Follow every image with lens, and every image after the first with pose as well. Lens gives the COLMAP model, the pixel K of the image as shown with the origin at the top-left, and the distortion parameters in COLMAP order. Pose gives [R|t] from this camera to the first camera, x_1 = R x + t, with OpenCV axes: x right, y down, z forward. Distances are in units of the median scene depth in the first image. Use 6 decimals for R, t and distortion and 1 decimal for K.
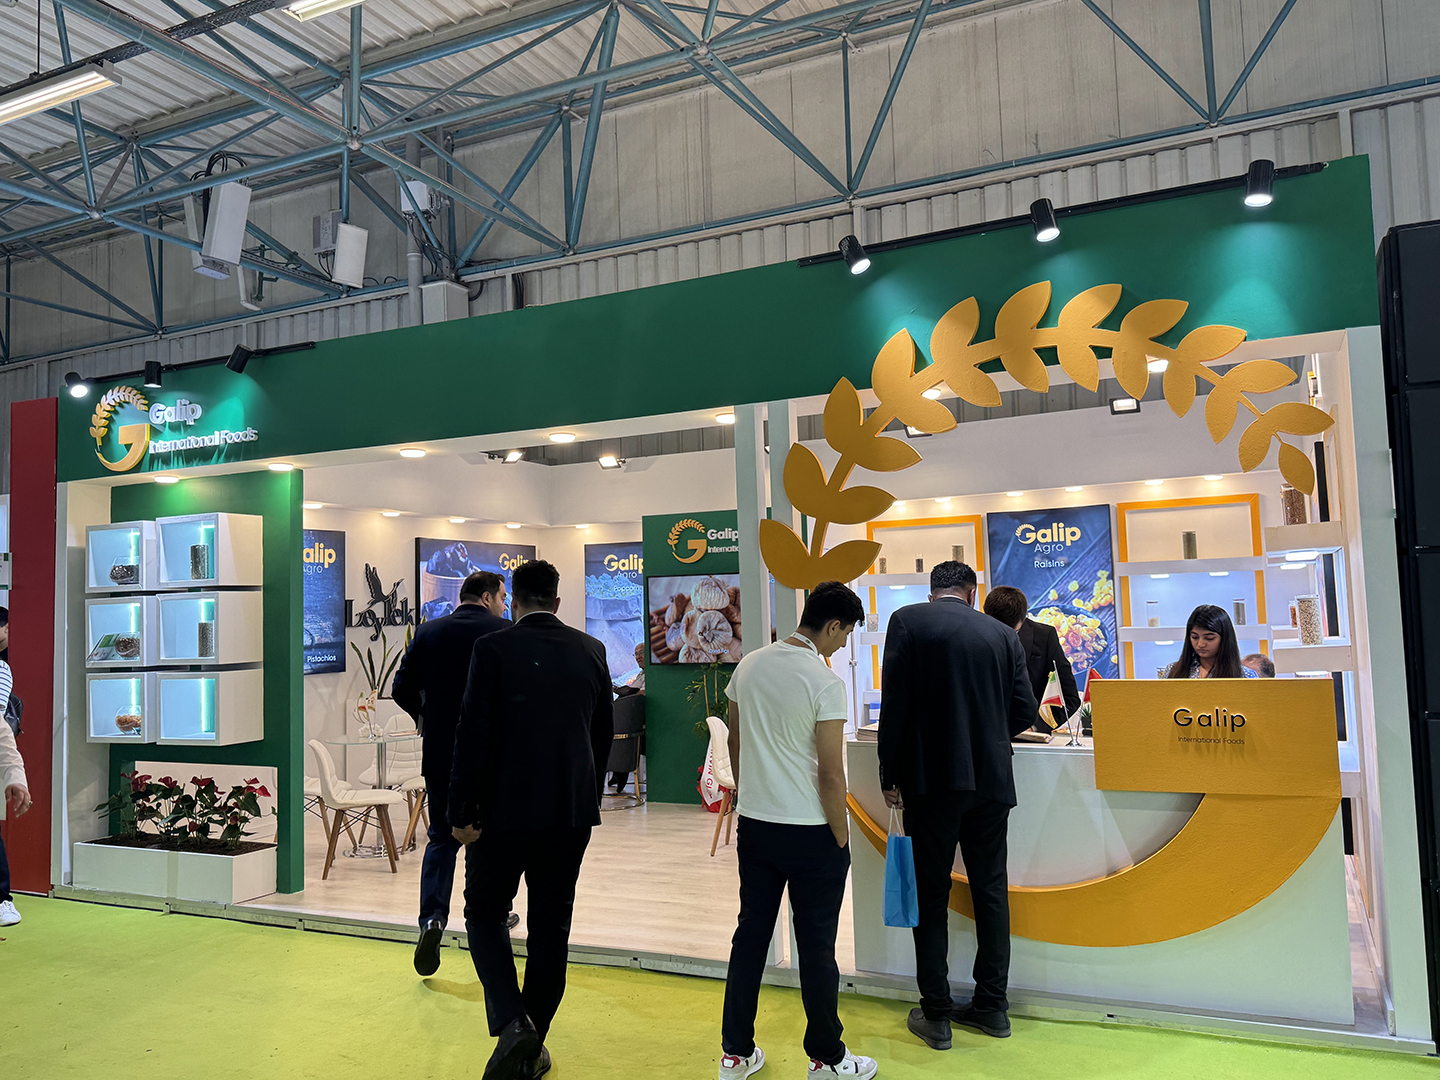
lens RADIAL K [[1113.9, 0, 724.7], [0, 1113.9, 544.2], [0, 0, 1]] dist [0.064113, -0.086032]
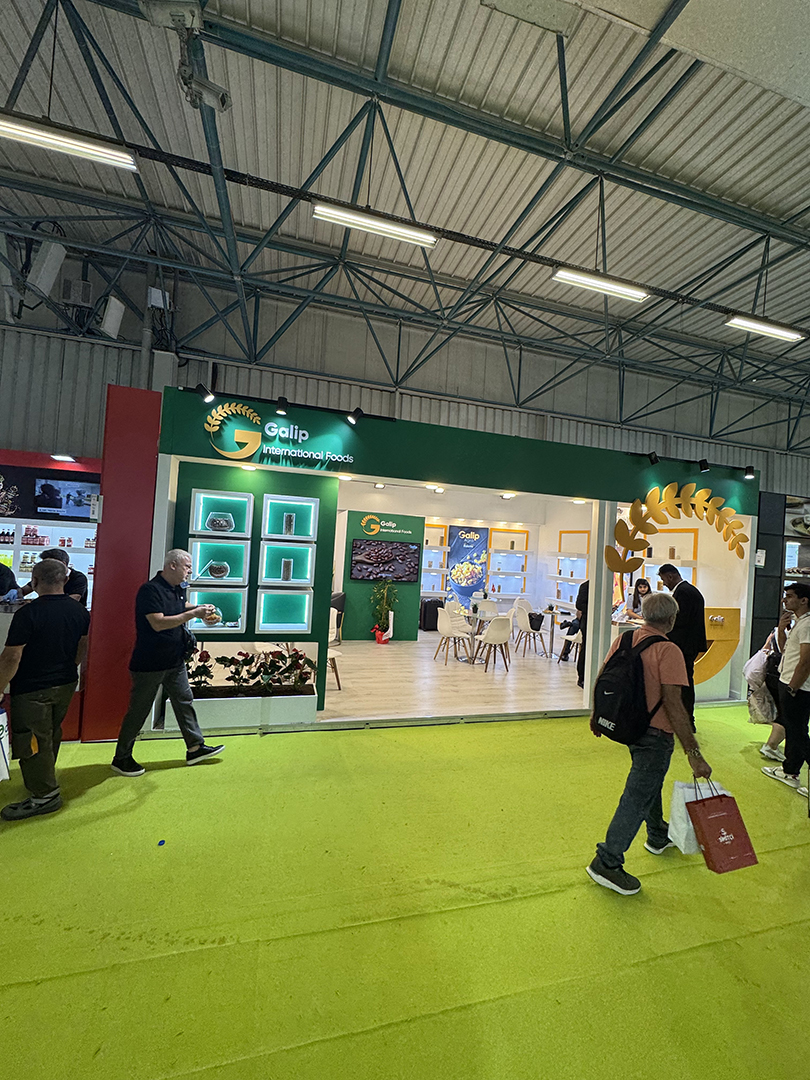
lens RADIAL K [[433.6, 0, 405.0], [0, 433.6, 540.0], [0, 0, 1]] dist [-0.003461, 0.000704]
pose [[0.748355, 0.084721, 0.657865, -0.772402], [-0.125713, 0.991949, 0.015260, 0.007540], [-0.651276, -0.094122, 0.752981, 0.406167]]
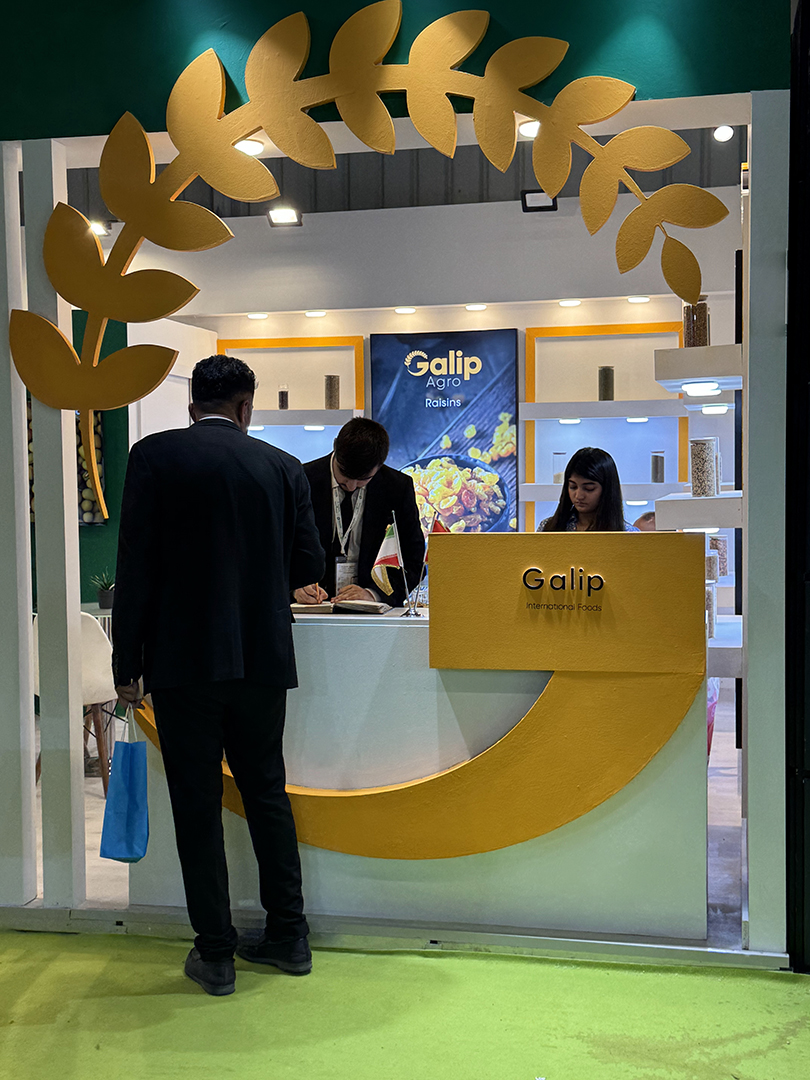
lens RADIAL K [[1437.2, 0, 404.1], [0, 1437.2, 547.6], [0, 0, 1]] dist [0.174043, -0.380417]
pose [[0.975048, 0.012312, 0.221654, 0.055781], [-0.037099, 0.993457, 0.108015, 0.014951], [-0.218873, -0.113543, 0.969125, 0.012719]]
